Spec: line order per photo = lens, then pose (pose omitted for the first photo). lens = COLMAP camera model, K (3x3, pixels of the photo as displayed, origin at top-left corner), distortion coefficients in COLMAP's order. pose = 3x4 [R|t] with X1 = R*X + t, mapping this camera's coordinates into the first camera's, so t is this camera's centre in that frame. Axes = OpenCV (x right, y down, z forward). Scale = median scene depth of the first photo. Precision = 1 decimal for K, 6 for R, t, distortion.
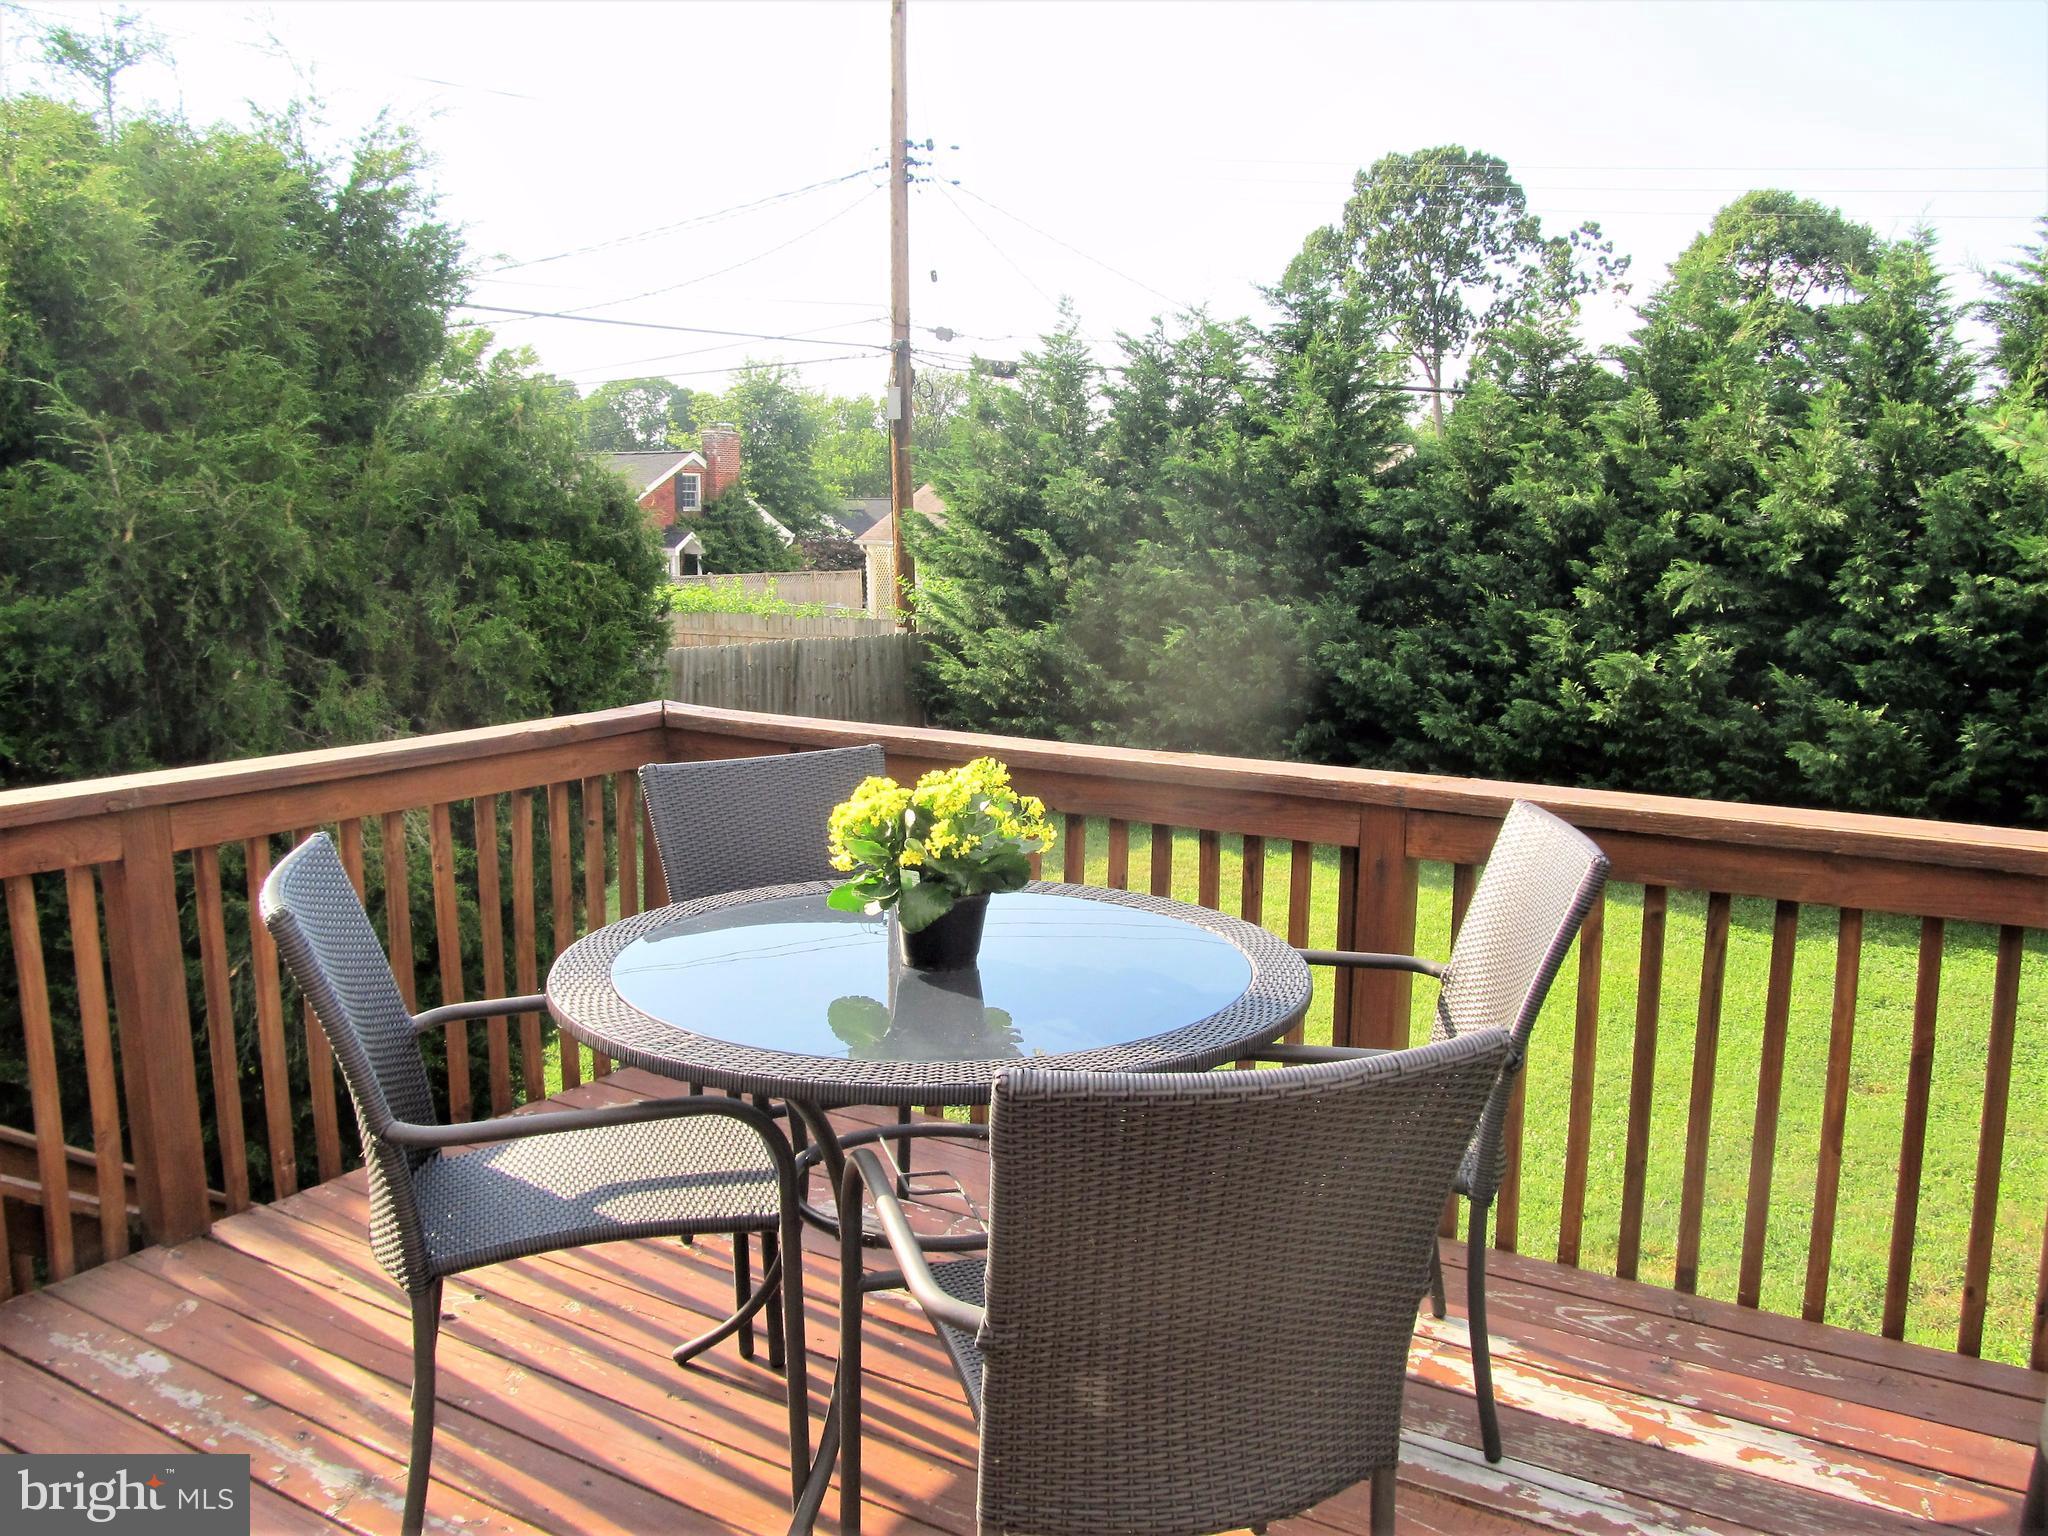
lens RADIAL K [[1678.9, 0, 1034.5], [0, 1678.9, 770.3], [0, 0, 1]] dist [-0.065228, 0.020336]
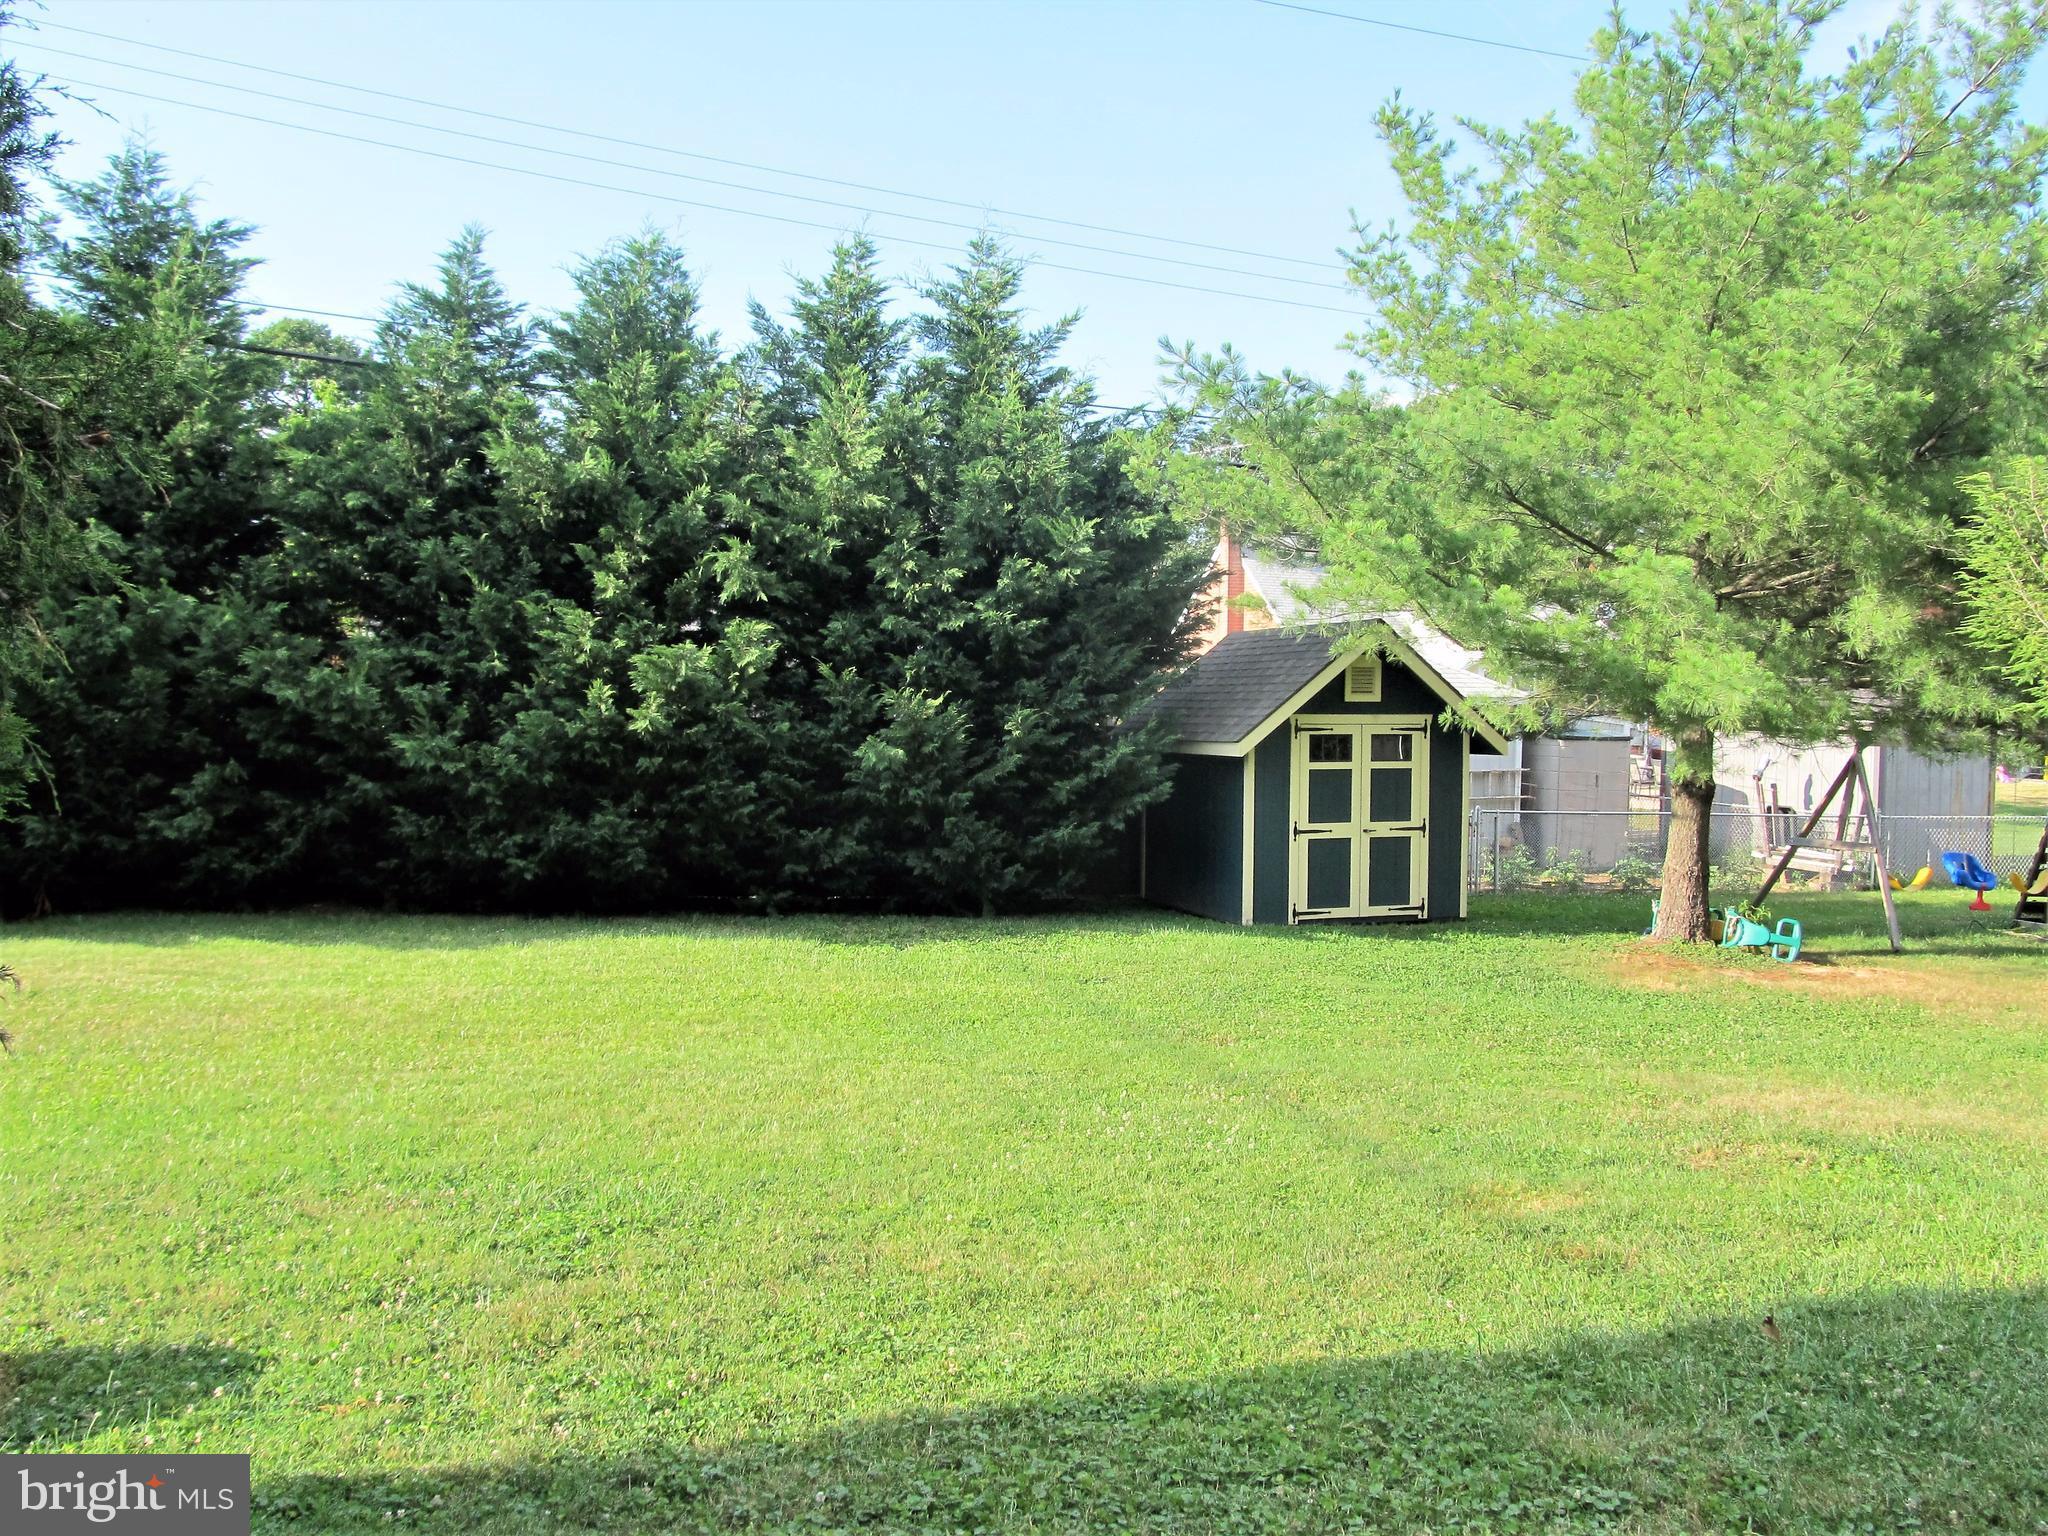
lens RADIAL K [[1678.9, 0, 1026.6], [0, 1678.9, 764.0], [0, 0, 1]] dist [-0.065228, 0.020336]
pose [[0.642897, -0.022313, 0.765627, -0.168179], [0.102099, 0.993152, -0.056788, 0.051600], [-0.759117, 0.114679, 0.640773, 0.292056]]
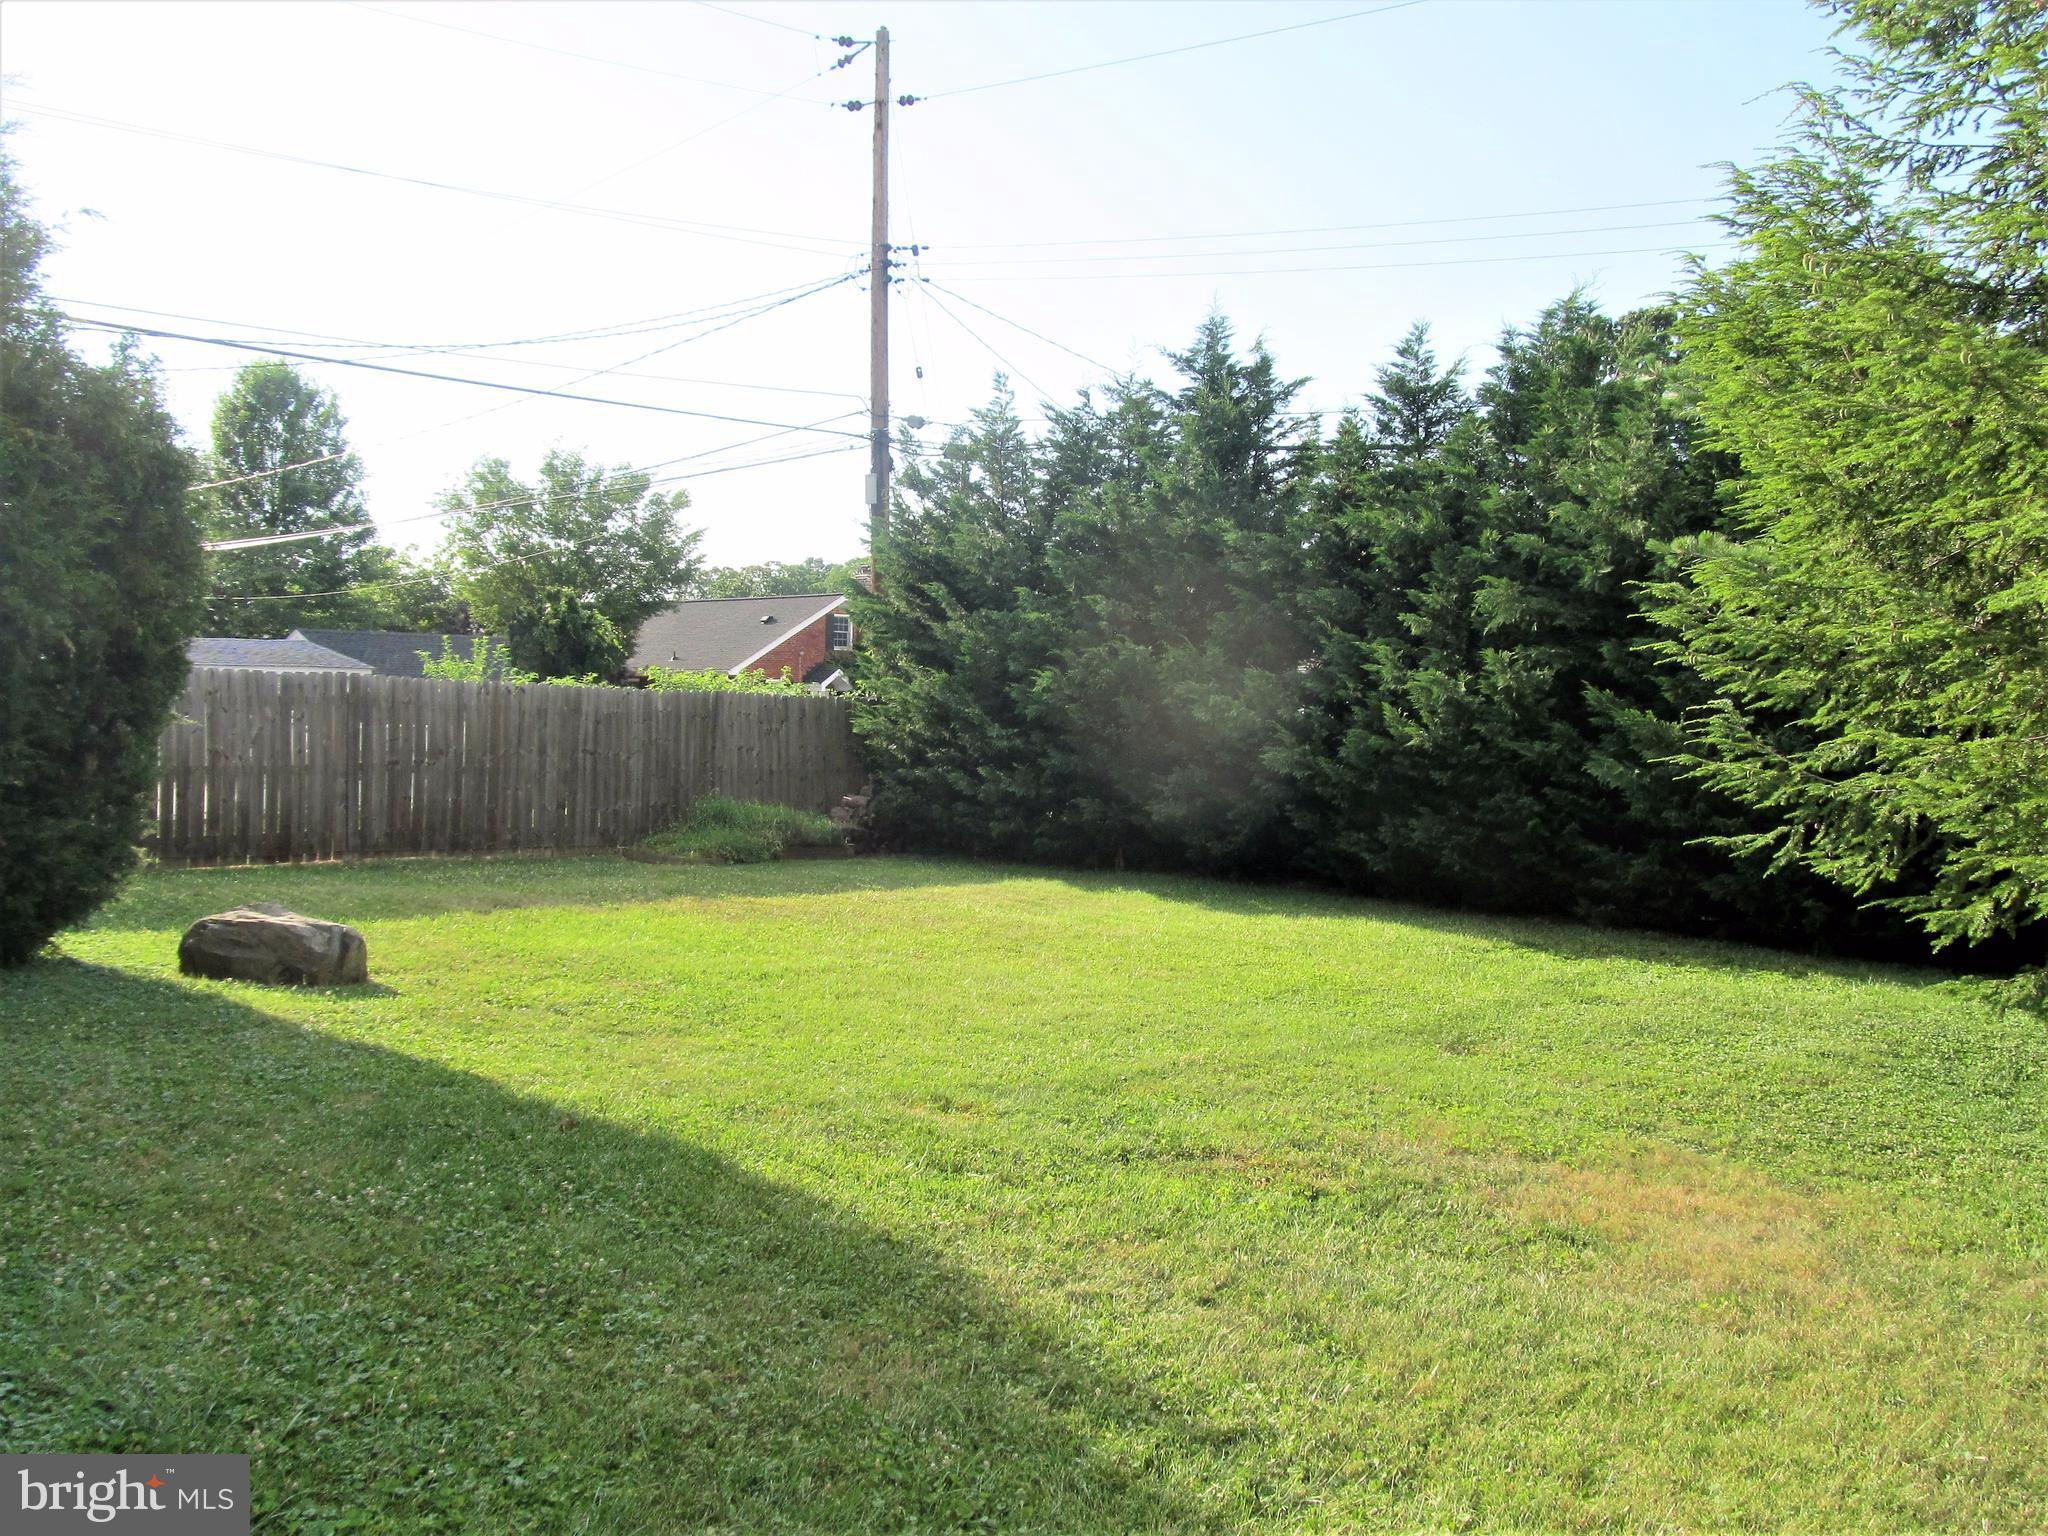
lens RADIAL K [[1678.9, 0, 1020.1], [0, 1678.9, 768.3], [0, 0, 1]] dist [-0.065228, 0.020336]
pose [[0.985584, 0.013568, -0.168643, 0.254784], [-0.032421, 0.993453, -0.109548, 0.090409], [0.166053, 0.113436, 0.979571, 0.009082]]
